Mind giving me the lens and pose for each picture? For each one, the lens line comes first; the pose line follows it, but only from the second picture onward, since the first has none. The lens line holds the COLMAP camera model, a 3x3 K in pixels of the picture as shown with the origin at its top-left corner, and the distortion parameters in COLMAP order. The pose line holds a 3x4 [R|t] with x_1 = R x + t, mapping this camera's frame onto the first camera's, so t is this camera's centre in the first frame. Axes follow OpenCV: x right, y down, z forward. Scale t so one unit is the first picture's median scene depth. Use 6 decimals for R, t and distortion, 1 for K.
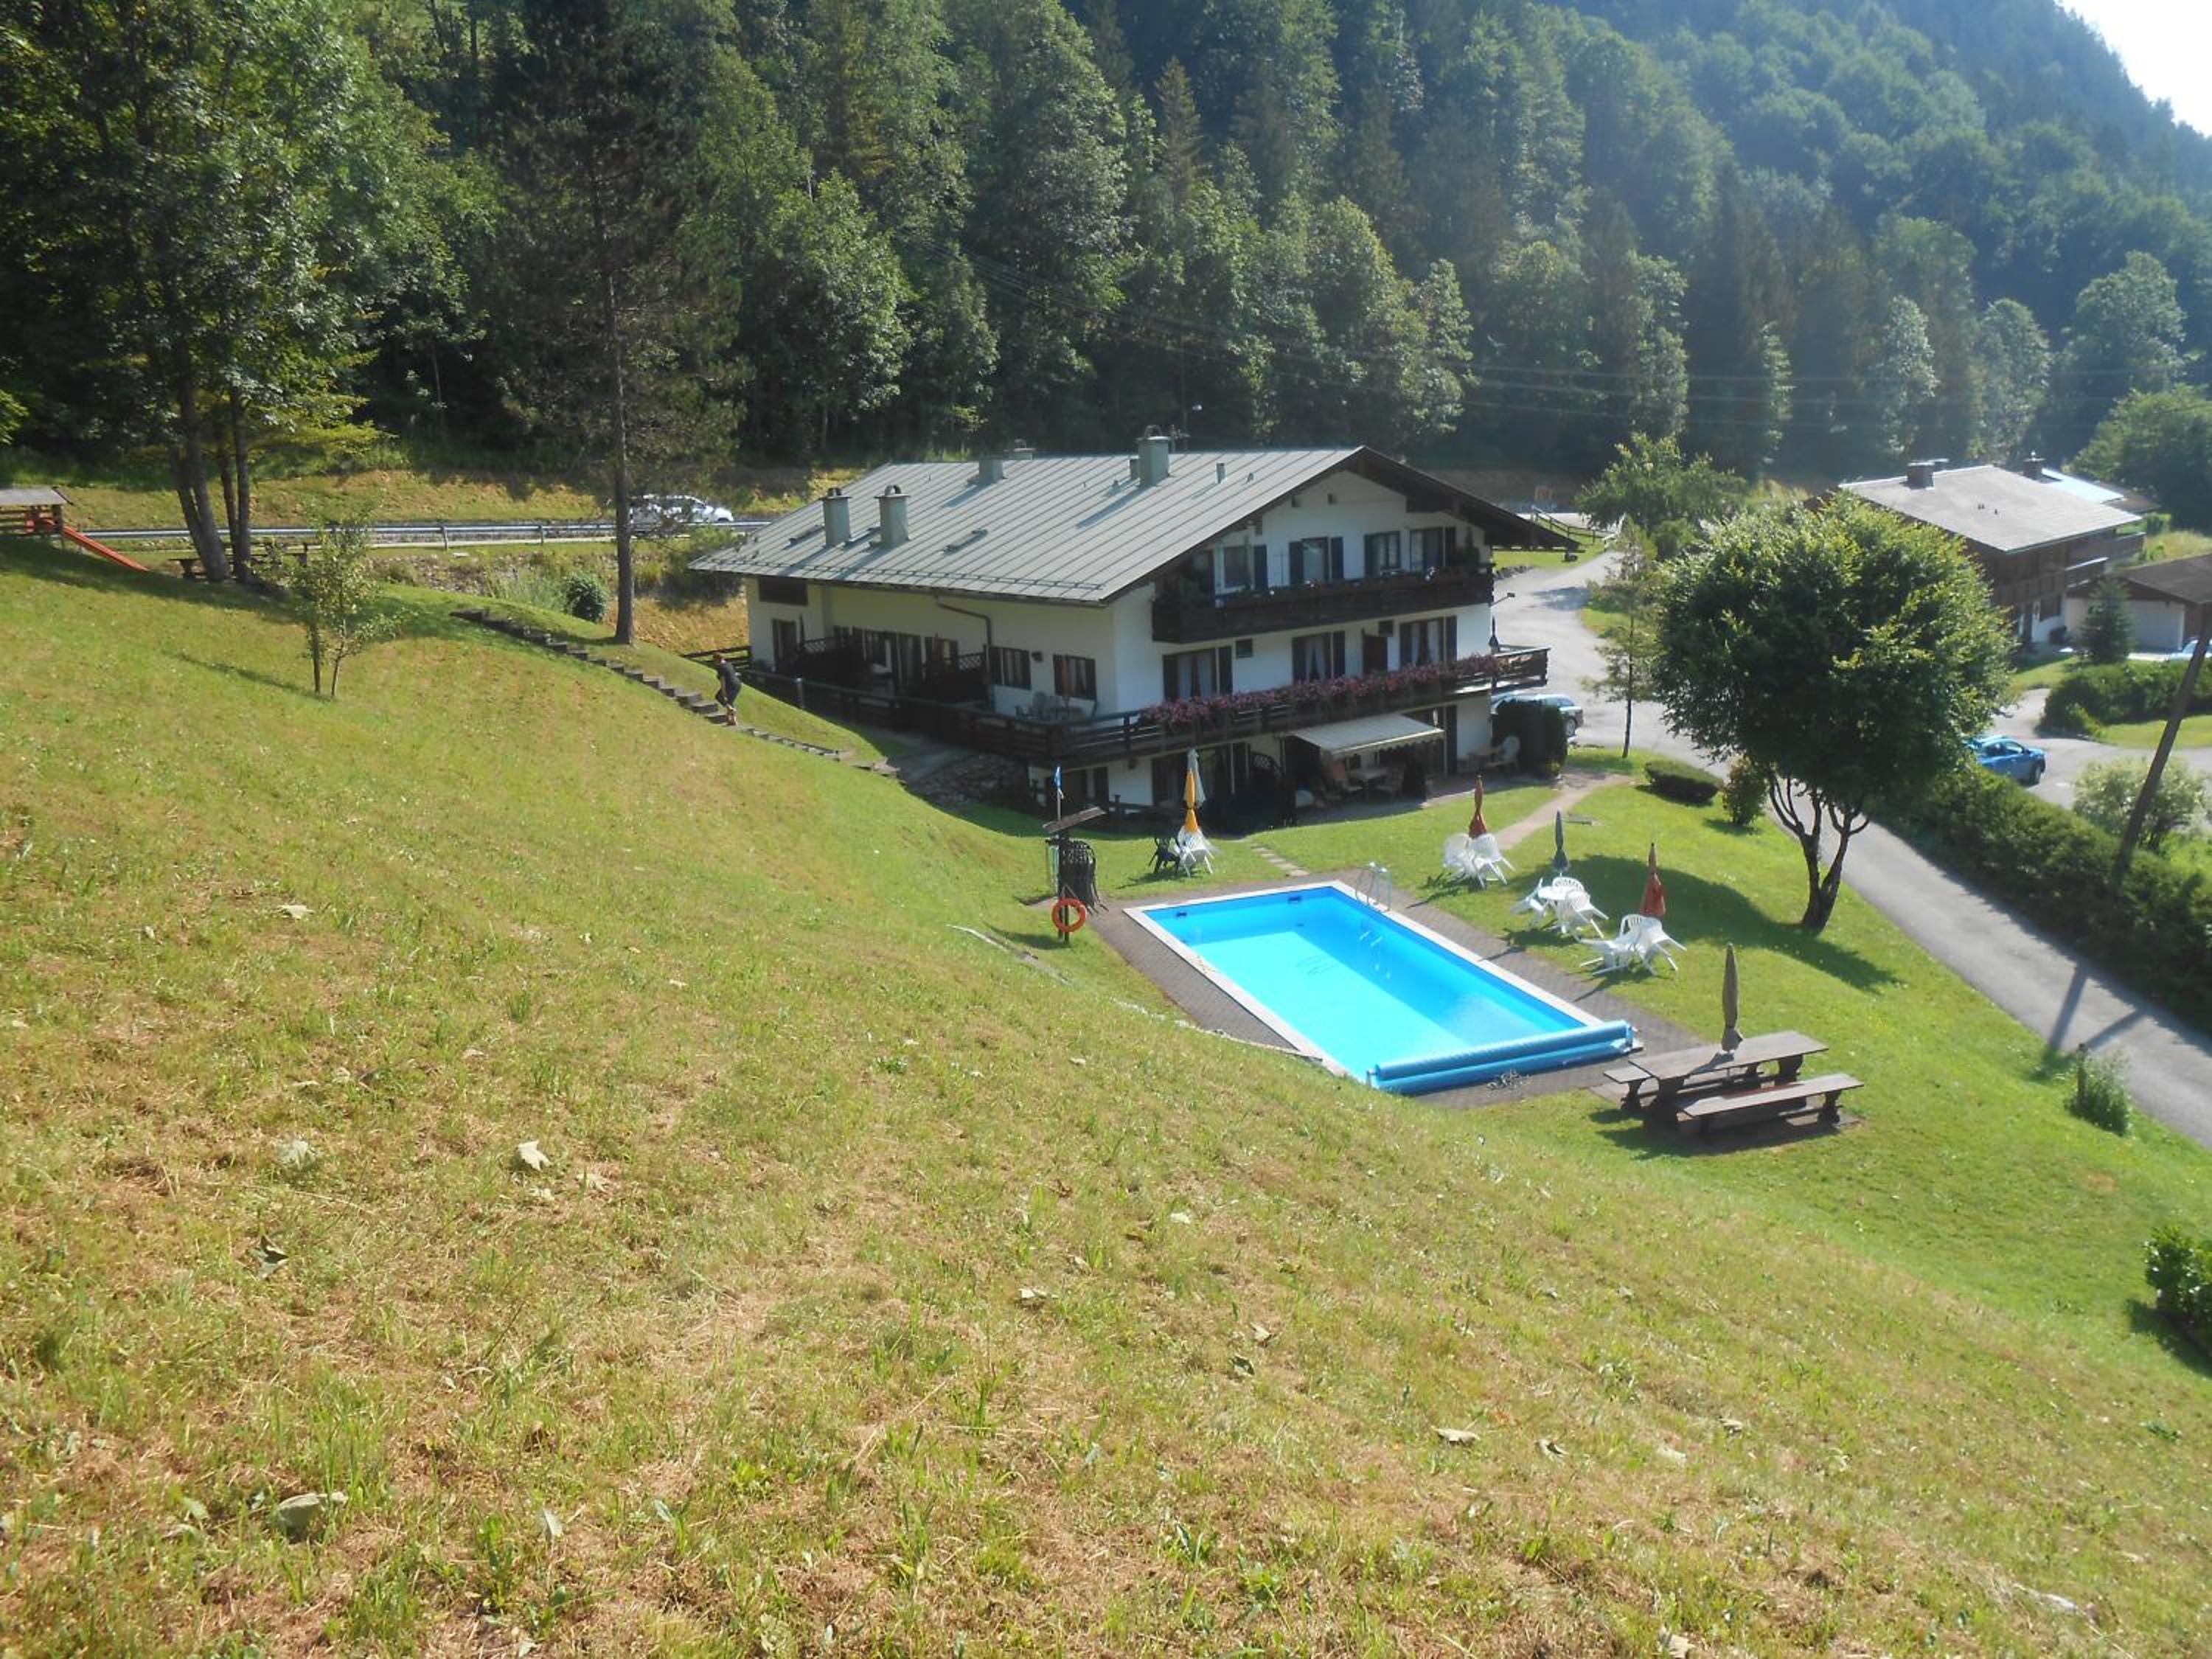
lens RADIAL K [[1695.8, 0, 1106.0], [0, 1695.8, 829.5], [0, 0, 1]] dist [-0.031511, -0.001848]
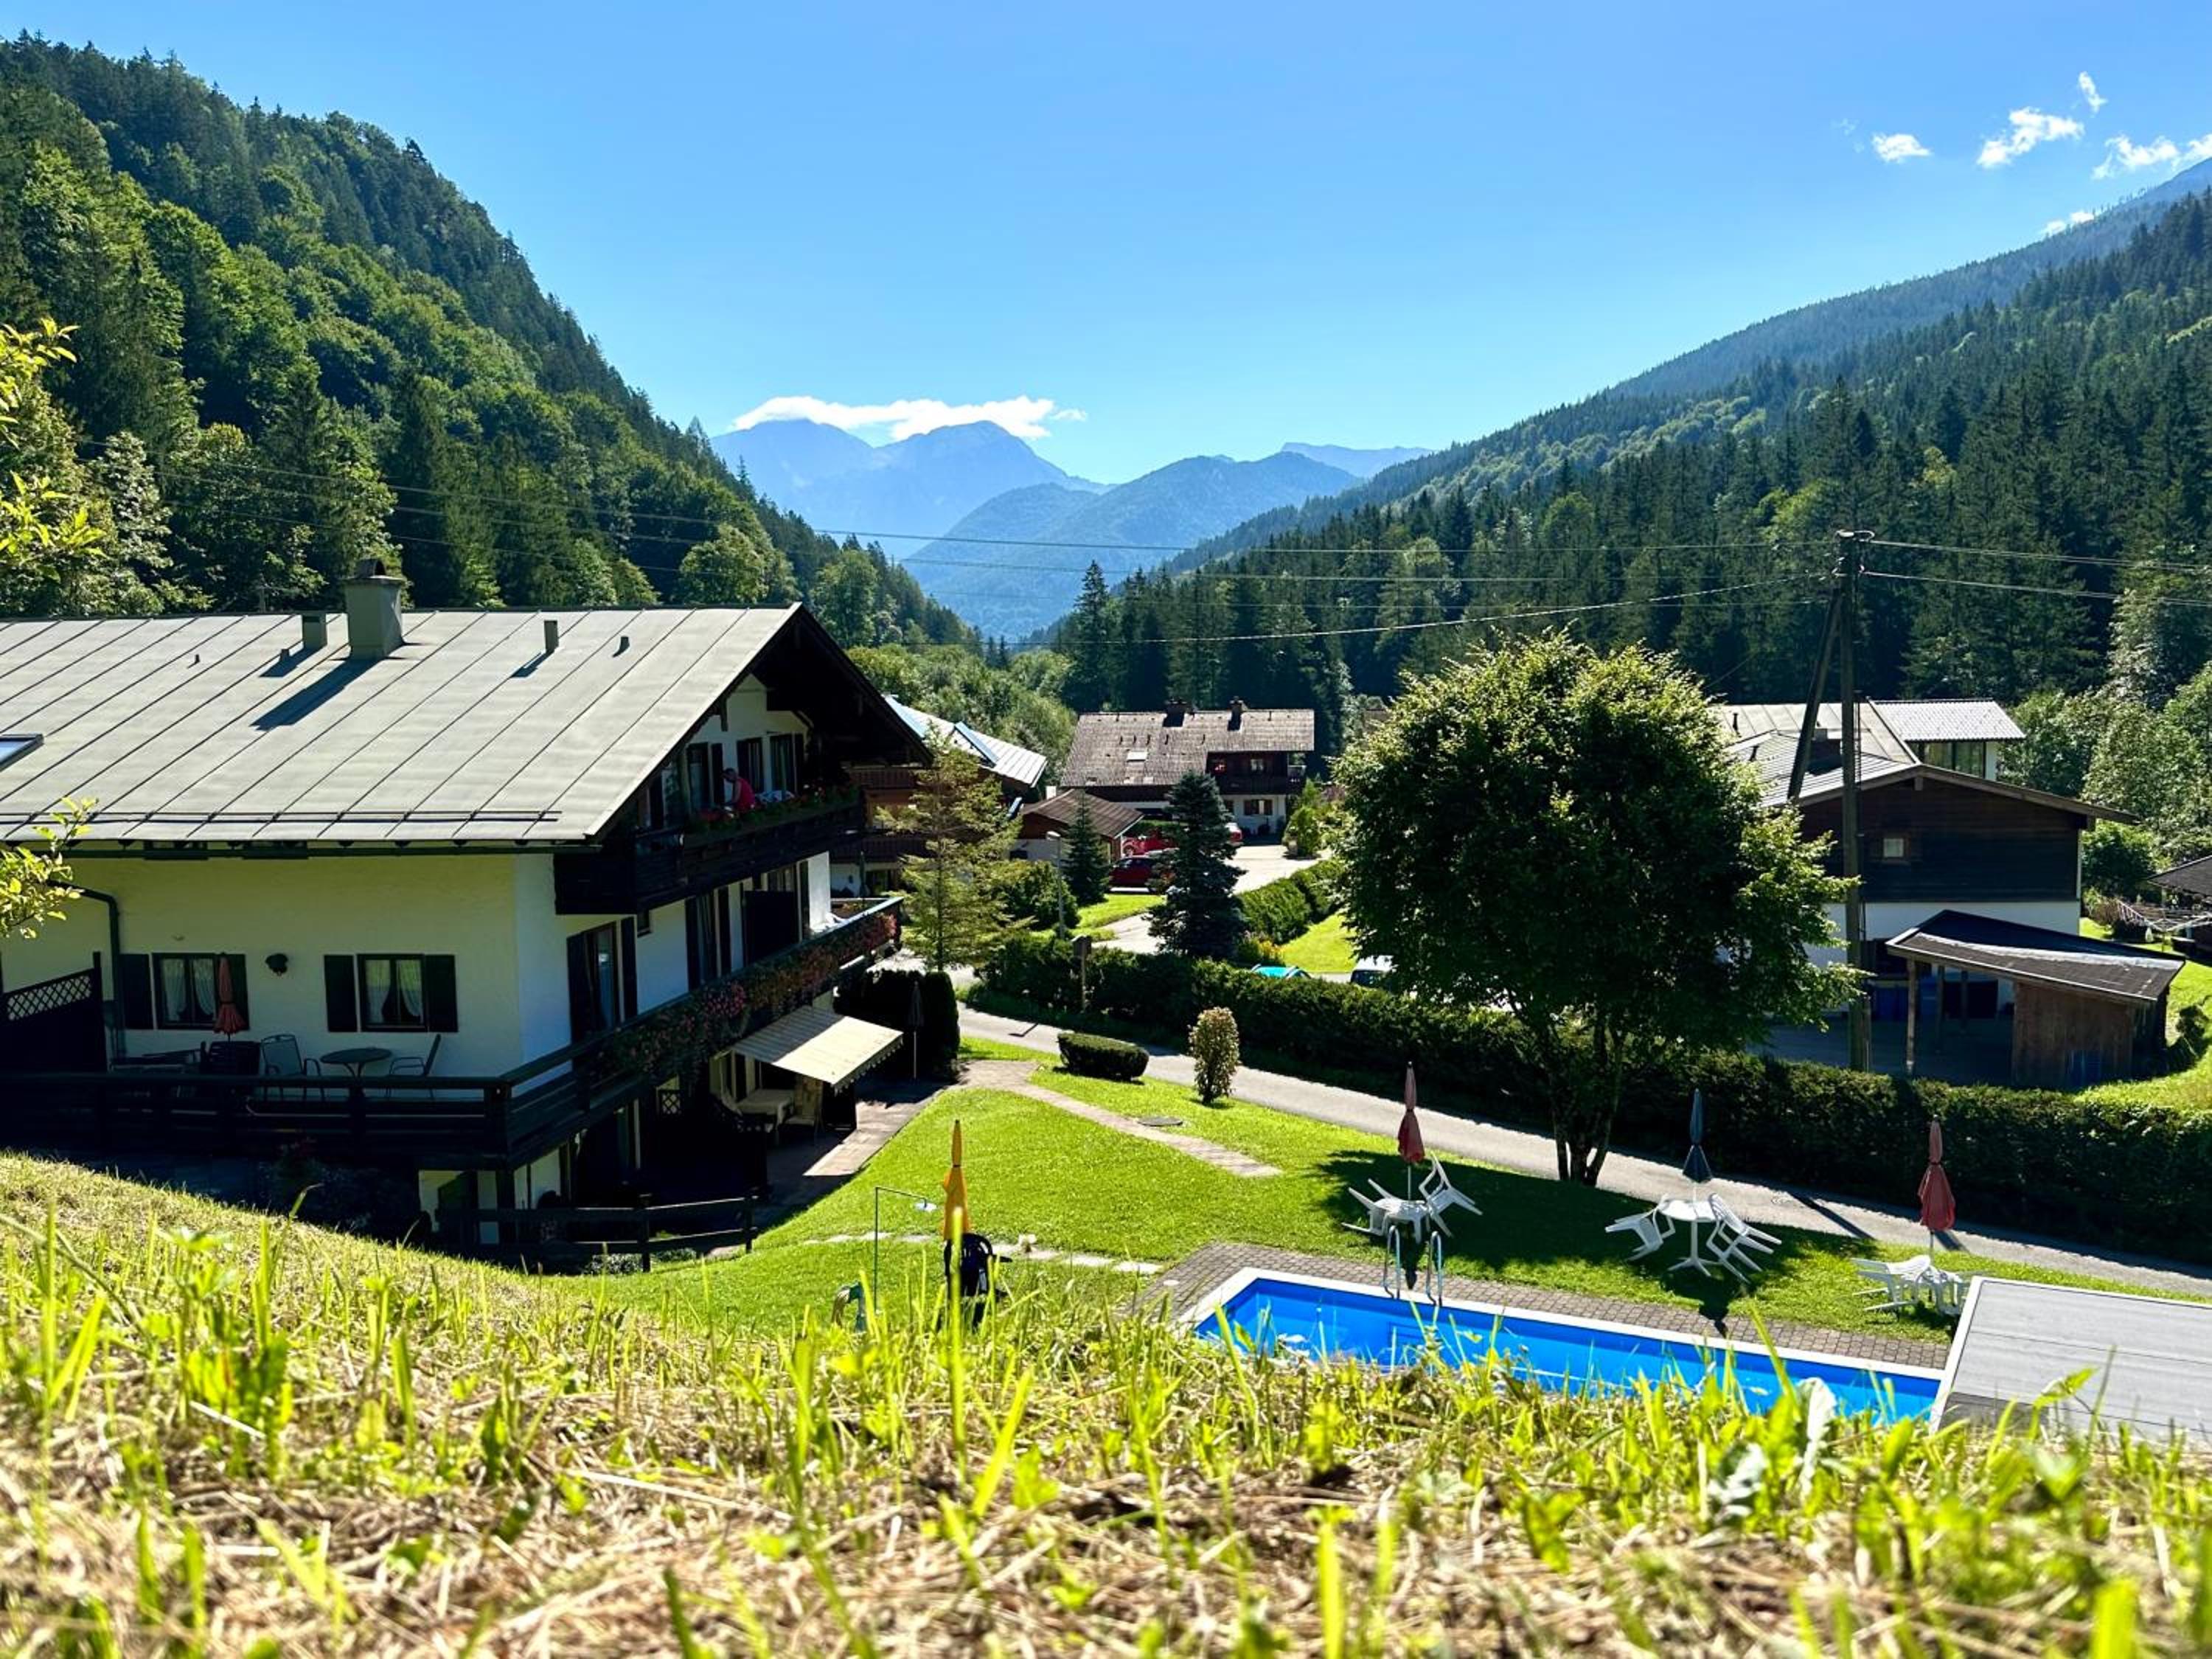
lens RADIAL K [[1856.6, 0, 1067.1], [0, 1856.6, 825.9], [0, 0, 1]] dist [0.167021, -0.295447]
pose [[0.705761, -0.025342, 0.707996, -0.251126], [0.143201, 0.983834, -0.107534, -0.040965], [-0.693826, 0.177279, 0.697981, 0.371731]]
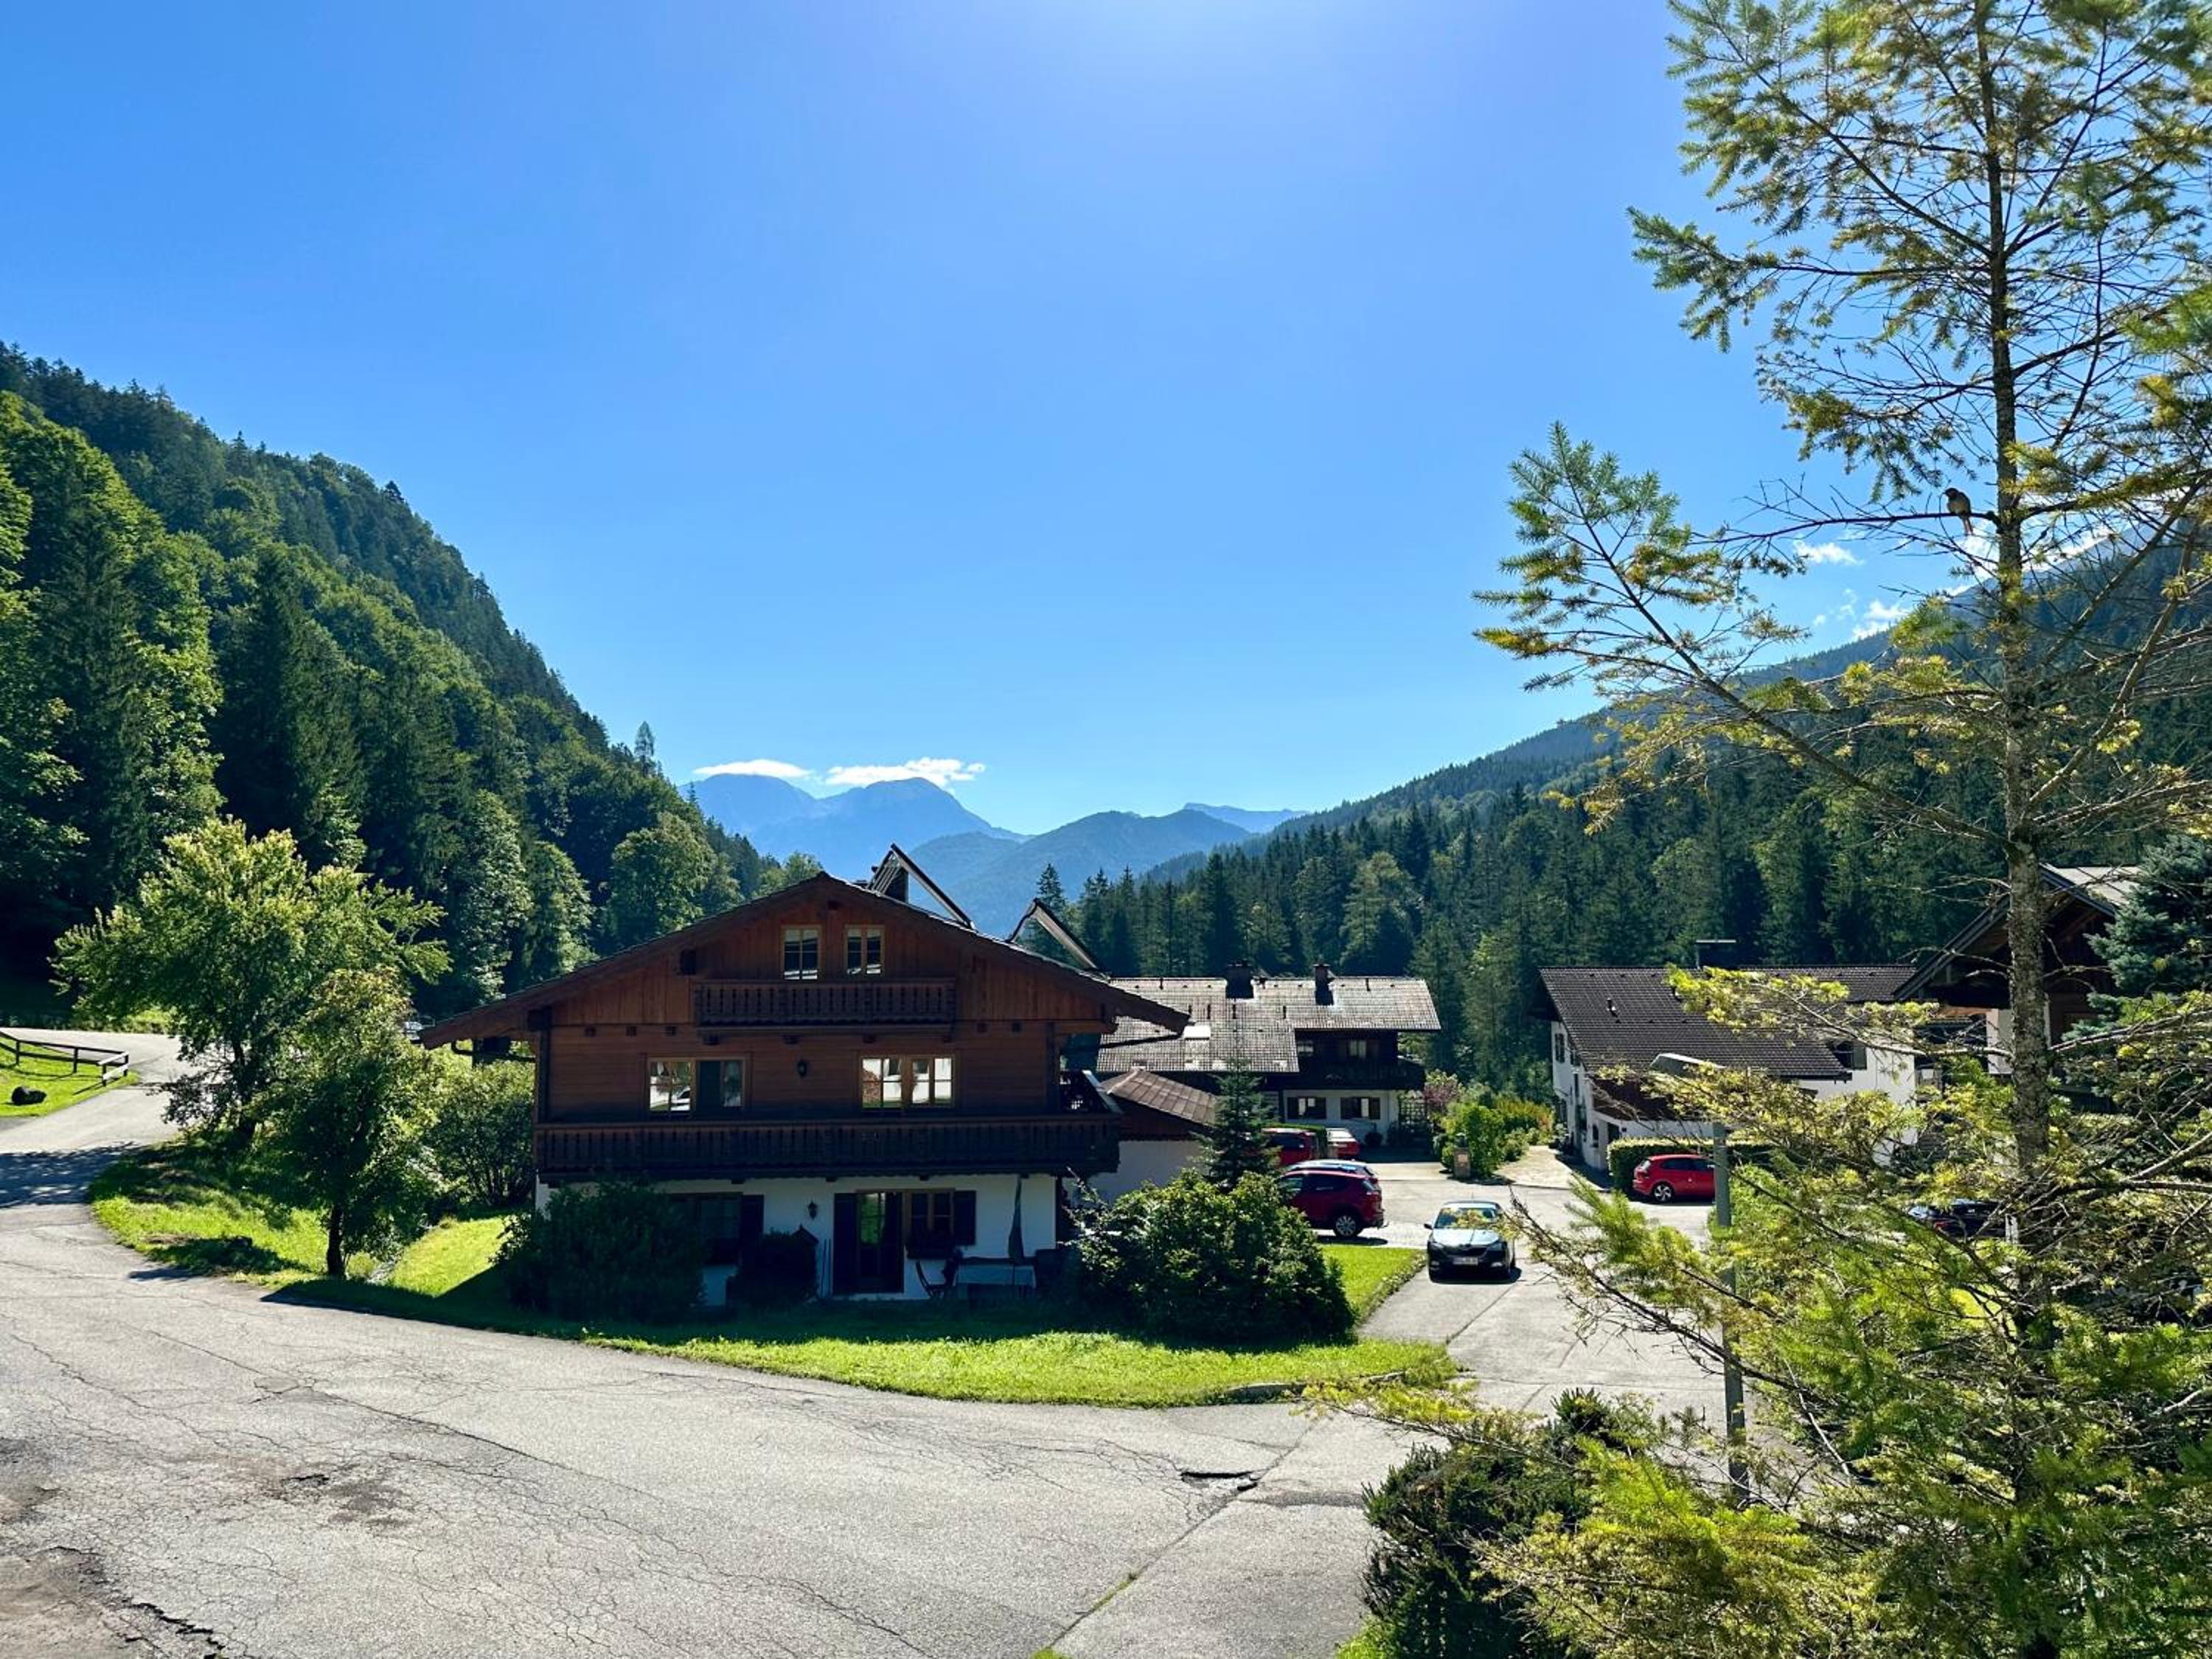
lens RADIAL K [[1694.4, 0, 1119.6], [0, 1694.4, 892.4], [0, 0, 1]] dist [0.010650, -0.064754]
pose [[0.647410, 0.093533, 0.756381, 0.233902], [0.143660, 0.959674, -0.241634, -0.125537], [-0.748480, 0.265098, 0.607865, 1.003624]]
